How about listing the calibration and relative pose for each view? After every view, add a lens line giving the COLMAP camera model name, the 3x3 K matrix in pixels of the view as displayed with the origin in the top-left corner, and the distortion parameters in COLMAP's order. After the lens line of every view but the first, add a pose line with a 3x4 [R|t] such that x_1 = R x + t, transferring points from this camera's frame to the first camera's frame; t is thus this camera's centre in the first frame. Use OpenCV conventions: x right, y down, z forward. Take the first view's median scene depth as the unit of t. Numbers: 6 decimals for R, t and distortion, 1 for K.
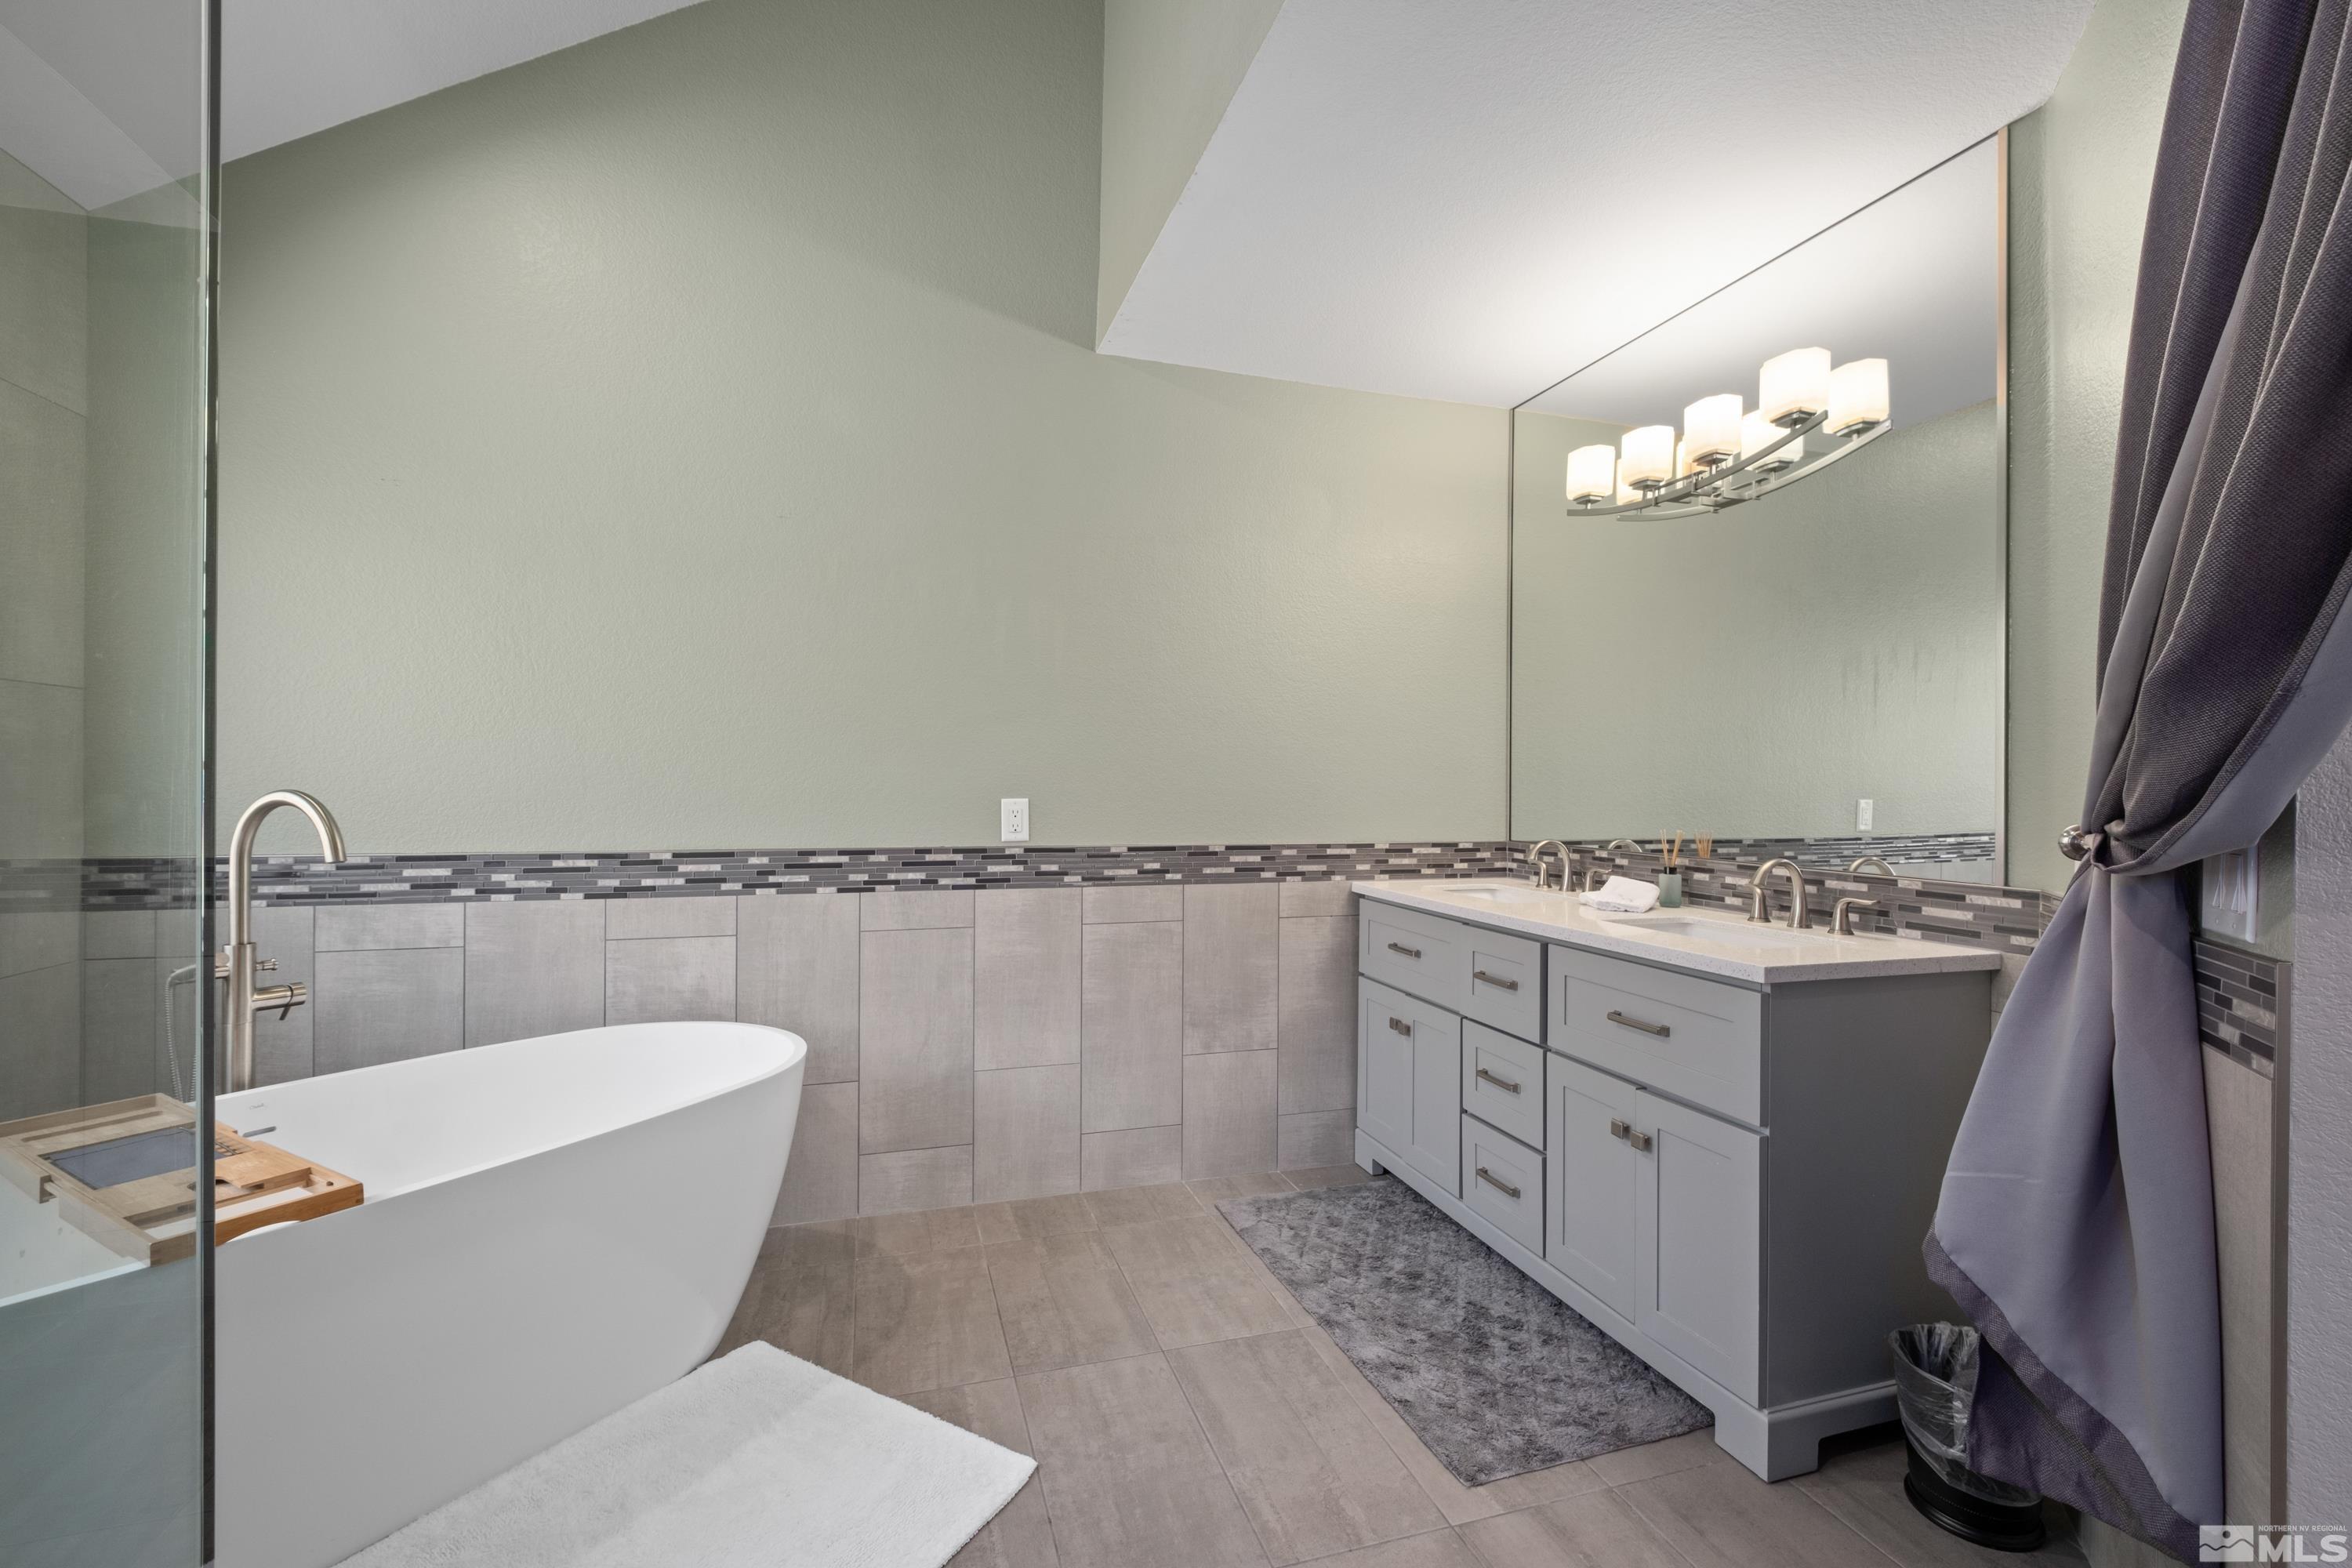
lens RADIAL K [[1021.9, 0, 1183.7], [0, 1021.9, 782.4], [0, 0, 1]] dist [-0.015998, -0.000418]
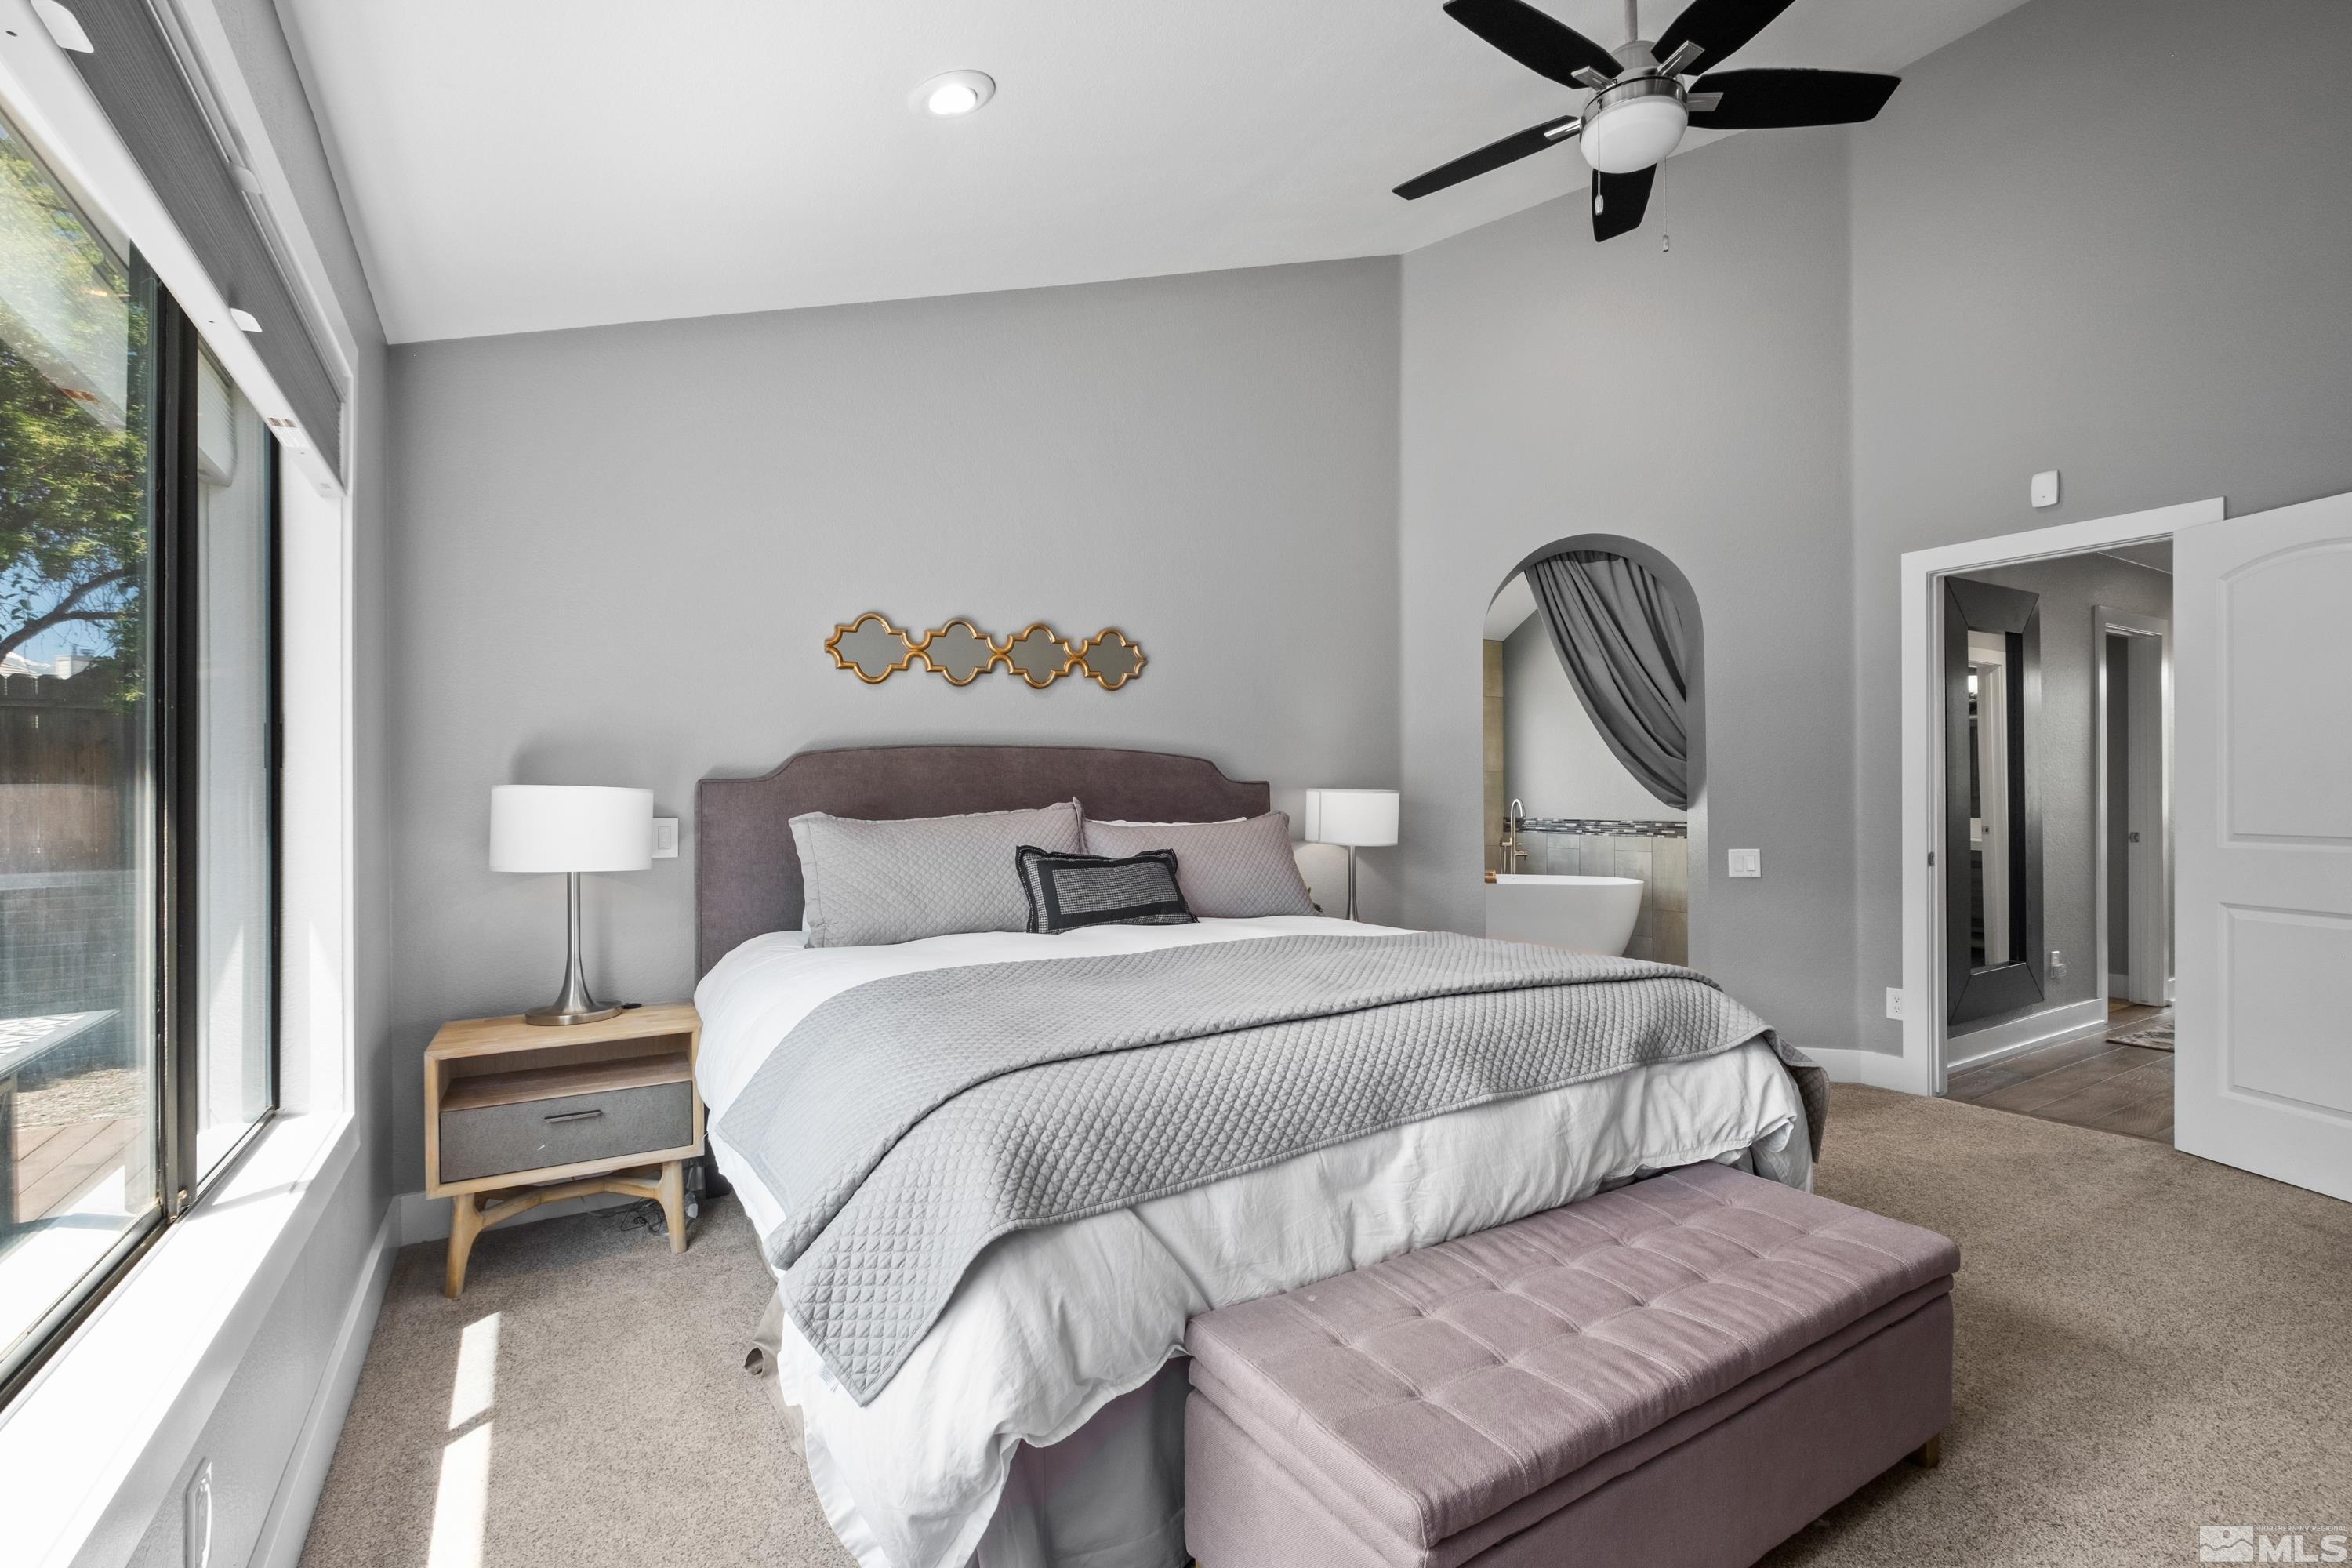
lens RADIAL K [[1021.9, 0, 1172.6], [0, 1021.9, 793.9], [0, 0, 1]] dist [-0.015998, -0.000418]
pose [[0.236376, -0.008089, -0.971628, 2.005810], [0.007234, 0.999952, -0.006565, 0.003456], [0.971635, -0.005477, 0.236423, -0.947087]]
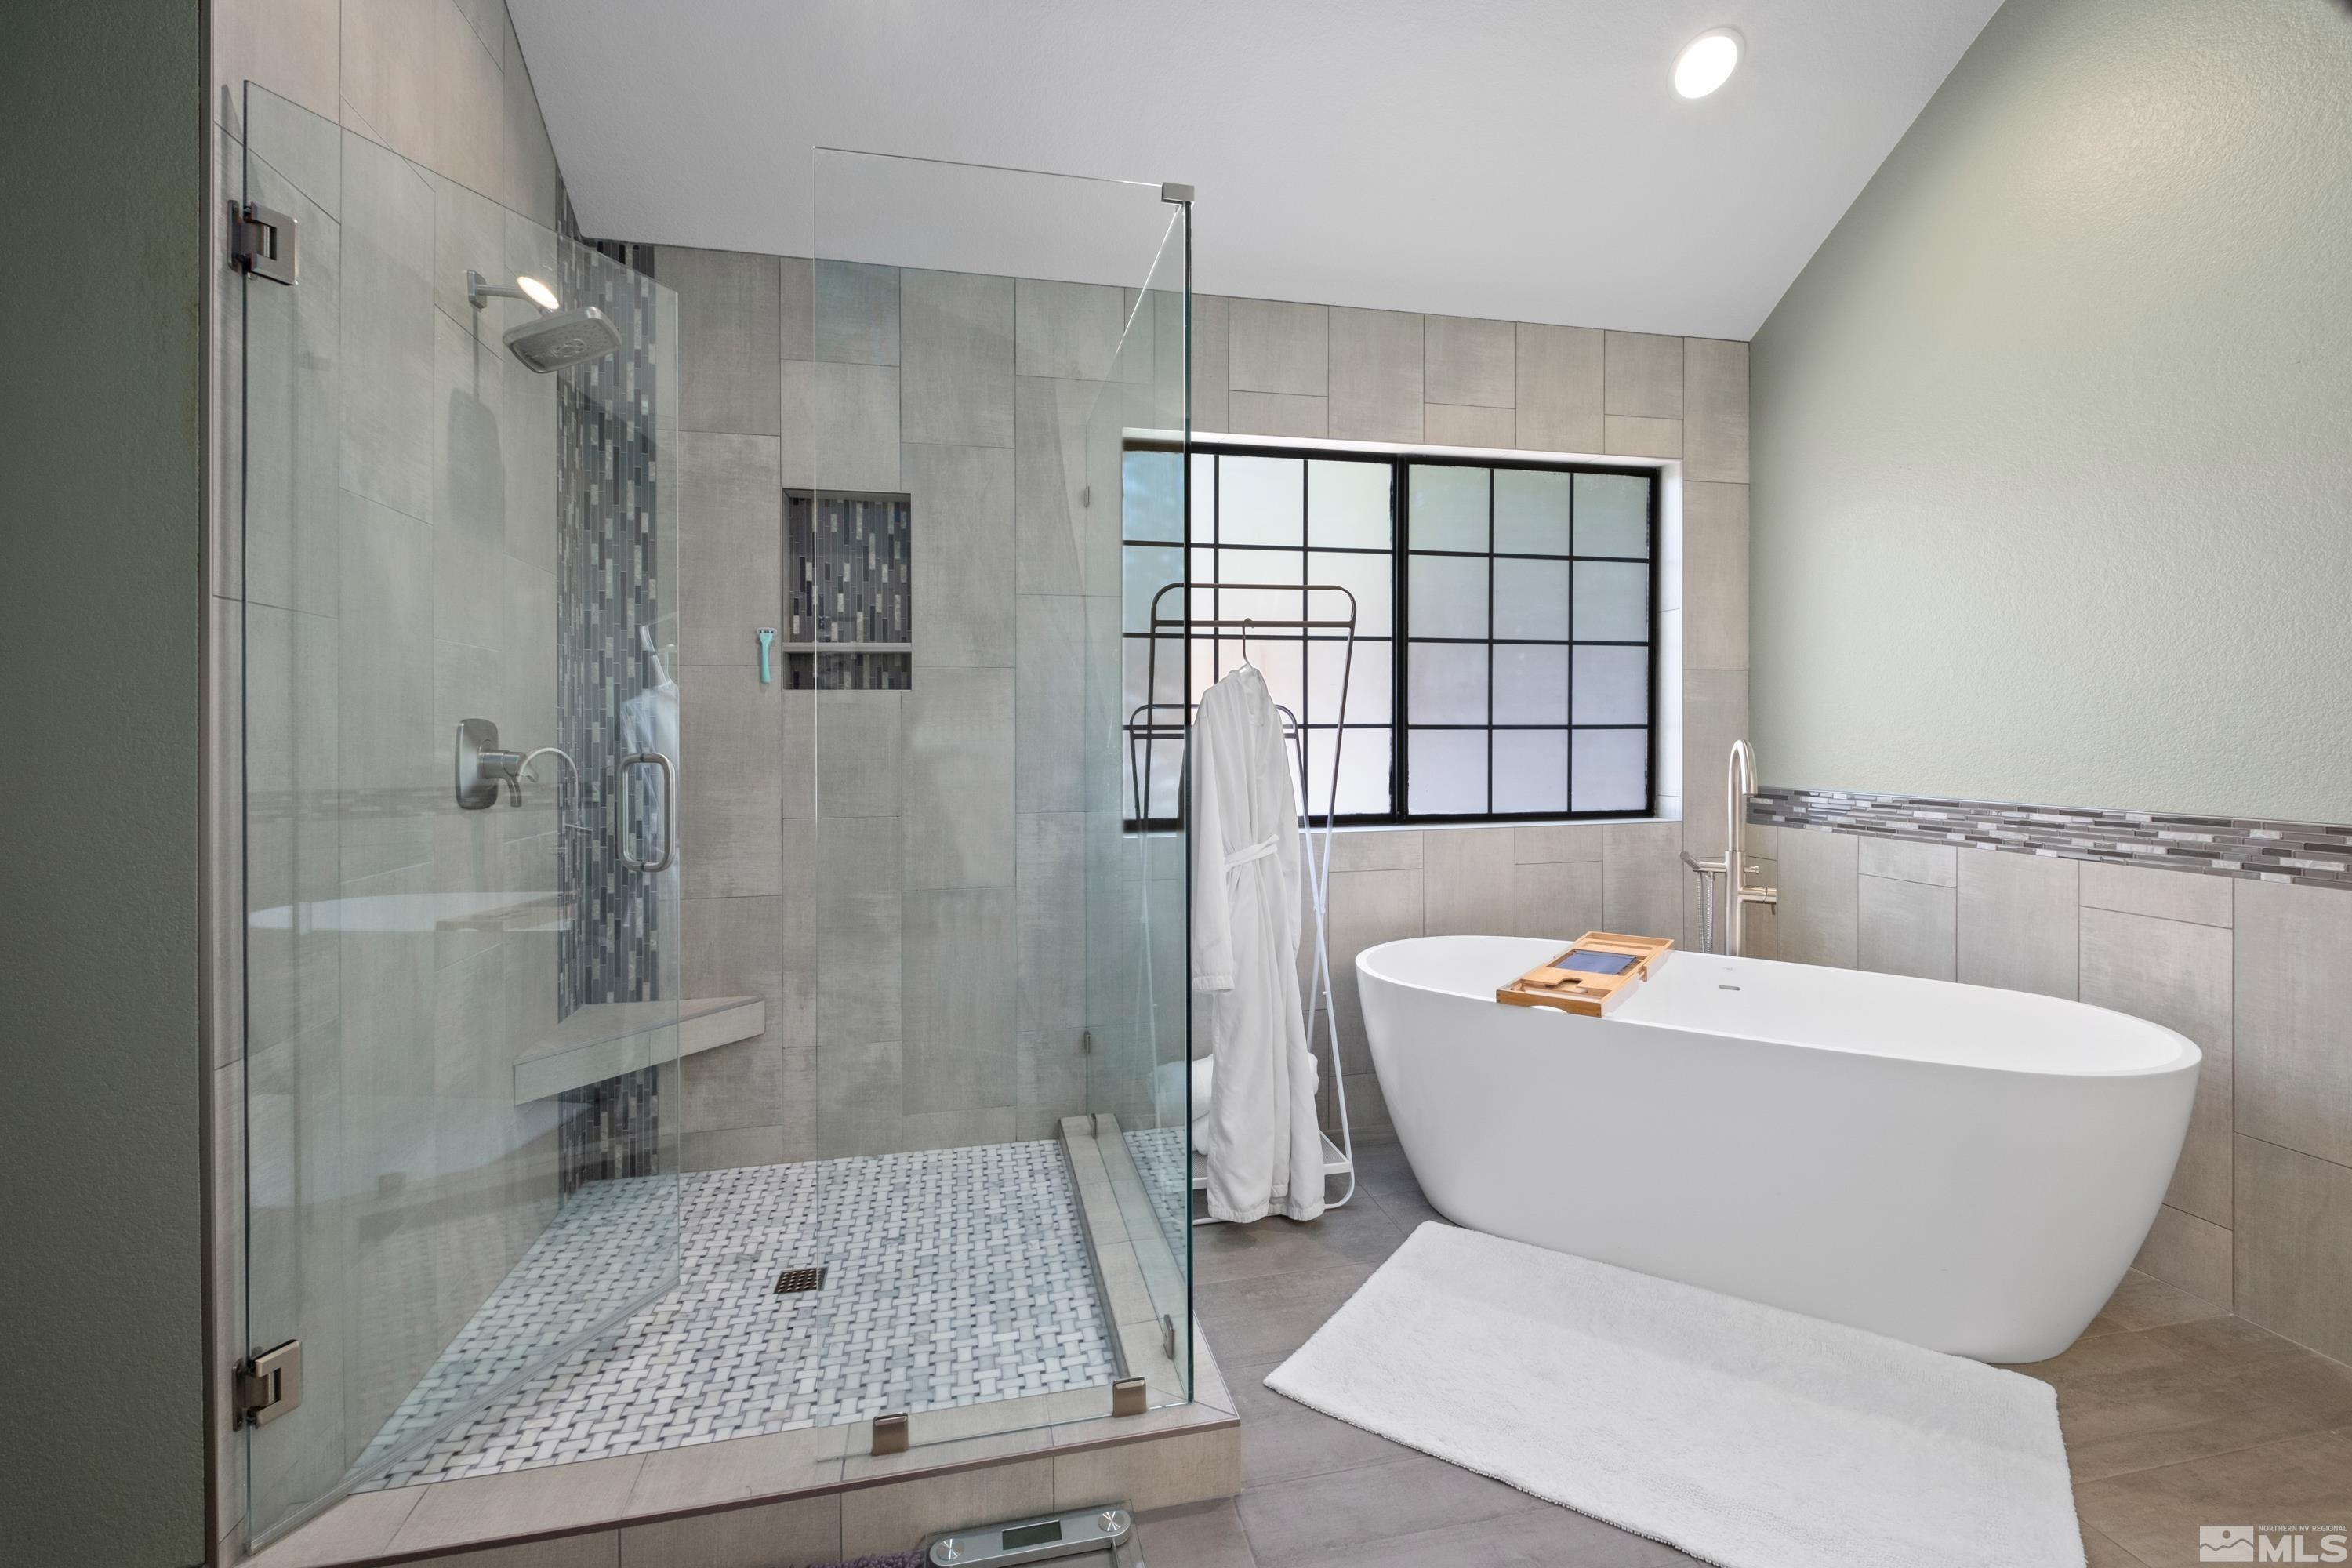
lens RADIAL K [[1021.9, 0, 1223.3], [0, 1021.9, 738.2], [0, 0, 1]] dist [-0.015998, -0.000418]
pose [[-0.067892, -0.001897, -0.997691, 0.383091], [0.004289, 0.999988, -0.002193, 0.004354], [0.997683, -0.004428, -0.067883, 0.299391]]
